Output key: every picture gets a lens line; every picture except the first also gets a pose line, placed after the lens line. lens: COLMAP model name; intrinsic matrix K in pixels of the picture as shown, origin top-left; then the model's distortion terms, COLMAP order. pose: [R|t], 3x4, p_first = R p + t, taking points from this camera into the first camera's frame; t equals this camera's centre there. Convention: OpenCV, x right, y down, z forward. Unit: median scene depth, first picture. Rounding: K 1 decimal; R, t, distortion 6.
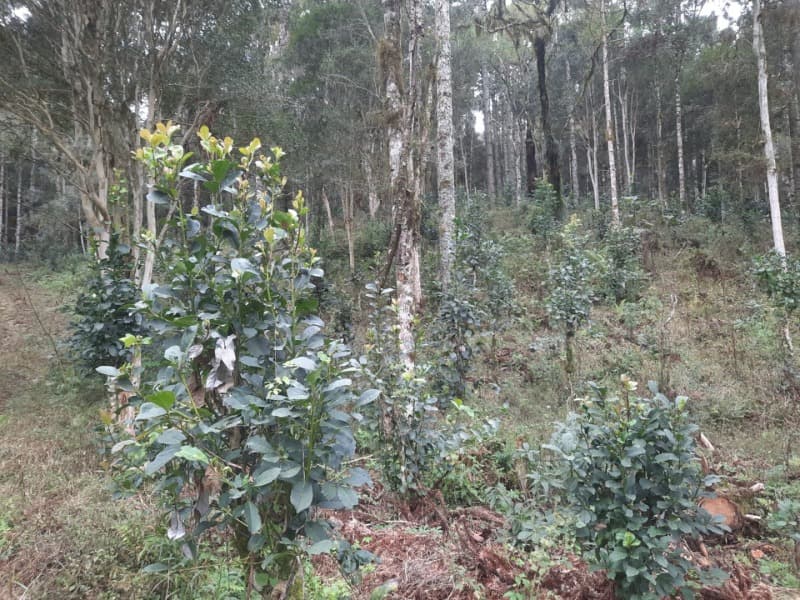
lens RADIAL K [[579.7, 0, 403.8], [0, 579.7, 297.8], [0, 0, 1]] dist [0.061917, -0.061935]
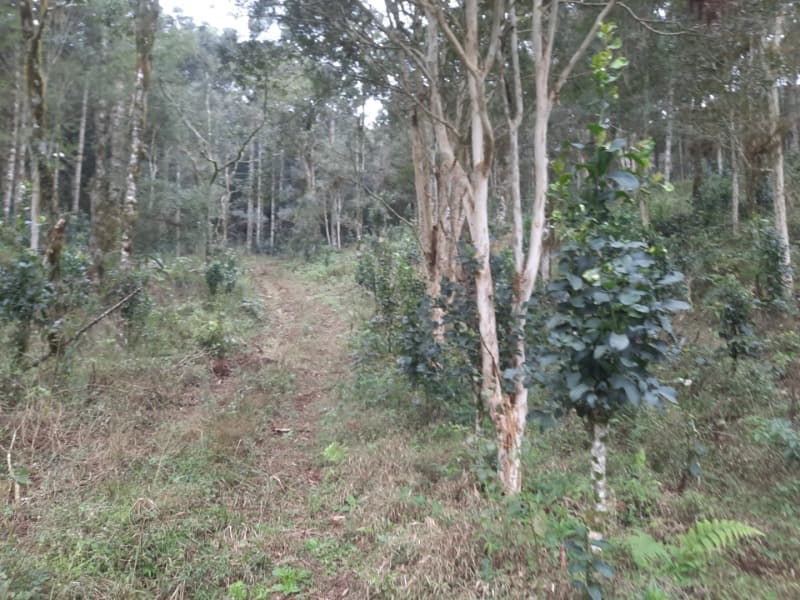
lens RADIAL K [[587.6, 0, 400.0], [0, 587.6, 292.7], [0, 0, 1]] dist [0.028697, -0.007965]
pose [[0.937356, 0.005997, -0.348322, -0.263623], [-0.003393, 0.999962, 0.008086, 0.003551], [0.348357, -0.006397, 0.937340, 0.255888]]
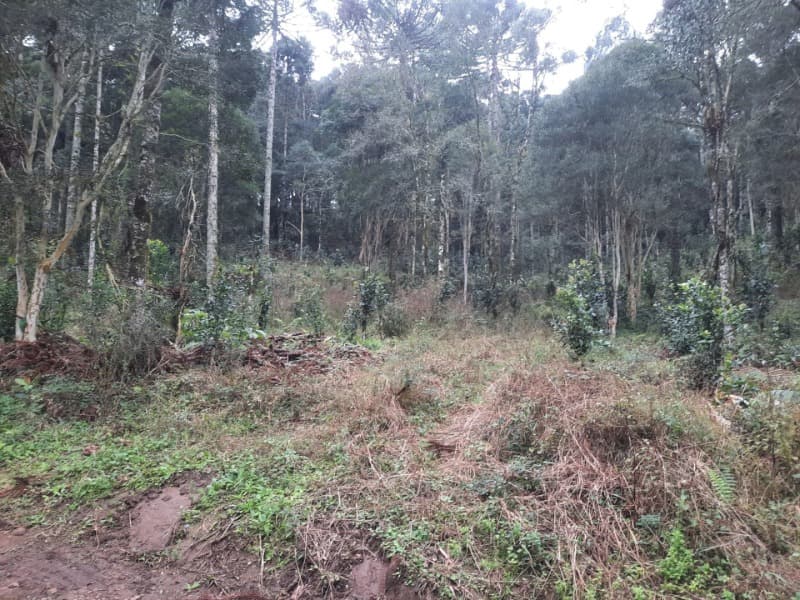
lens RADIAL K [[587.6, 0, 400.0], [0, 587.6, 292.7], [0, 0, 1]] dist [0.028697, -0.007965]
pose [[0.585840, -0.045086, -0.809172, 0.787065], [0.051583, 0.998501, -0.018289, 0.015643], [0.808784, -0.031025, 0.587287, -0.924565]]
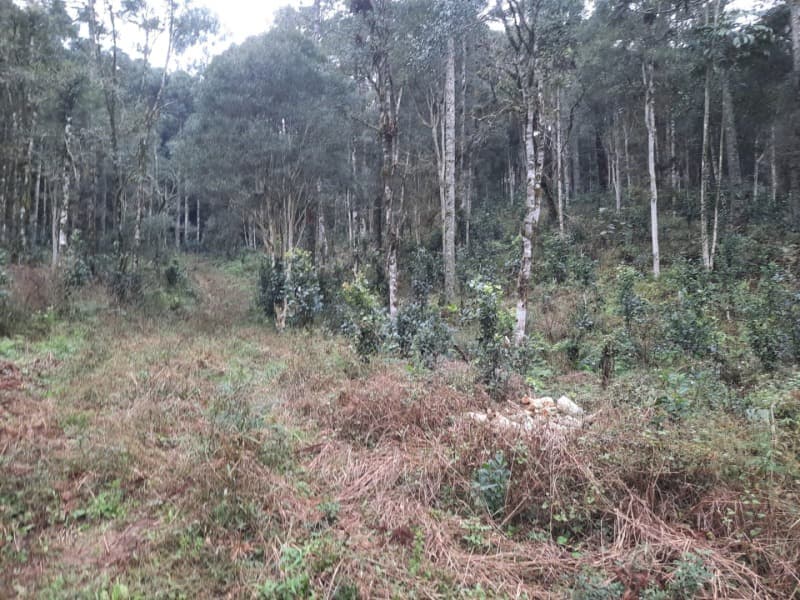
lens RADIAL K [[578.3, 0, 401.8], [0, 578.3, 295.2], [0, 0, 1]] dist [0.070268, -0.062174]
pose [[0.974430, 0.006001, -0.224612, 0.411737], [0.000331, 0.999604, 0.028143, -0.001827], [0.224692, -0.027497, 0.974042, -0.912707]]
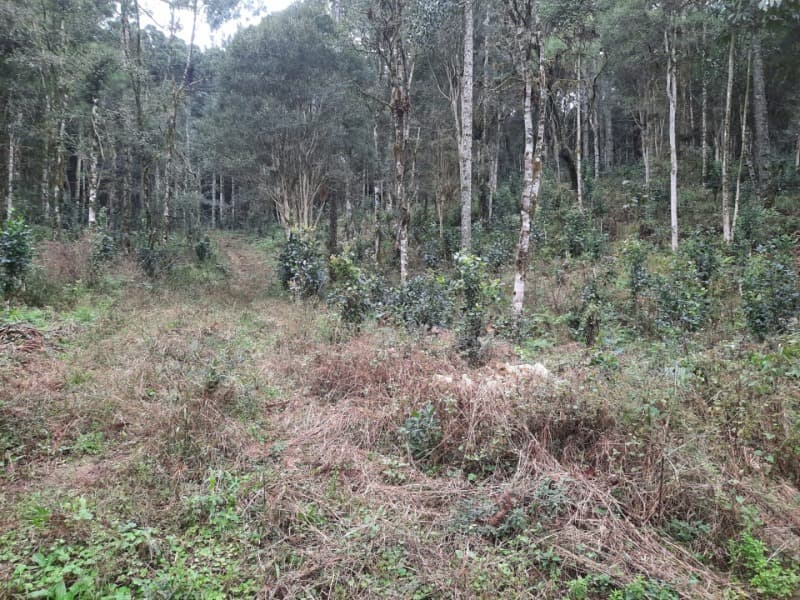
lens RADIAL K [[581.6, 0, 404.3], [0, 581.6, 296.8], [0, 0, 1]] dist [0.069903, -0.068419]
pose [[0.959161, 0.016587, -0.282372, 0.499313], [0.003706, 0.997457, 0.071180, 0.004258], [0.282835, -0.069319, 0.956660, -0.941839]]
